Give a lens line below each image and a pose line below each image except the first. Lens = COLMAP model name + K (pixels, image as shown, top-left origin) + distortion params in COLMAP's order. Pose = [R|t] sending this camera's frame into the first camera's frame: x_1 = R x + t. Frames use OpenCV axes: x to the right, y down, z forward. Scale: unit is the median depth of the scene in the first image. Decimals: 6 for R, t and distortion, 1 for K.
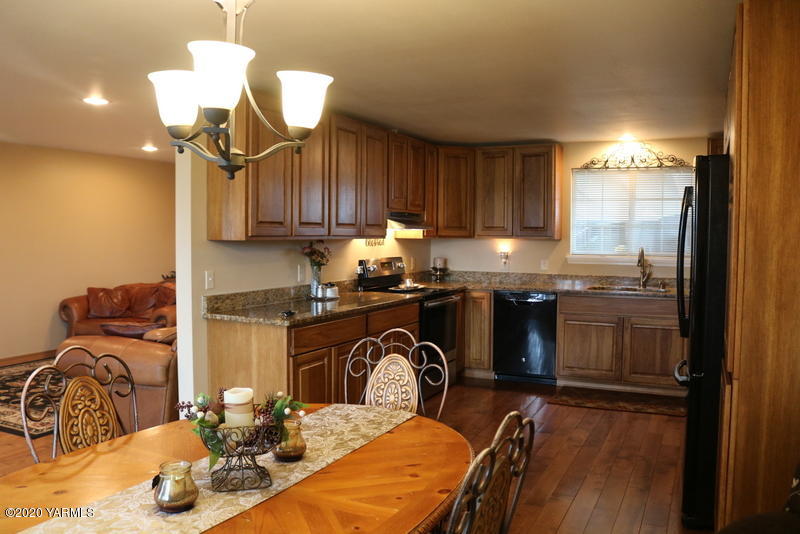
lens RADIAL K [[662.9, 0, 402.1], [0, 662.9, 271.1], [0, 0, 1]] dist [-0.147938, 0.121880]
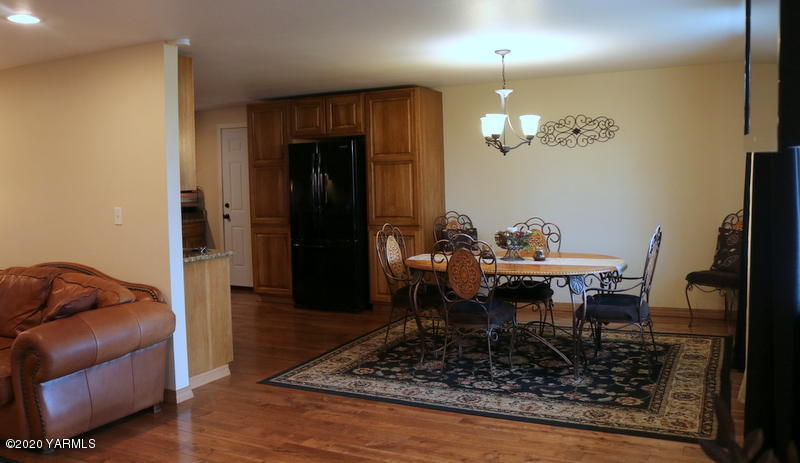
lens RADIAL K [[696.4, 0, 390.6], [0, 696.4, 190.5], [0, 0, 1]] dist [-0.115478, 0.058059]
pose [[0.010299, -0.031874, 0.999439, -1.139798], [0.083386, 0.996038, 0.030906, -0.042801], [-0.996464, 0.083021, 0.012916, 0.503363]]
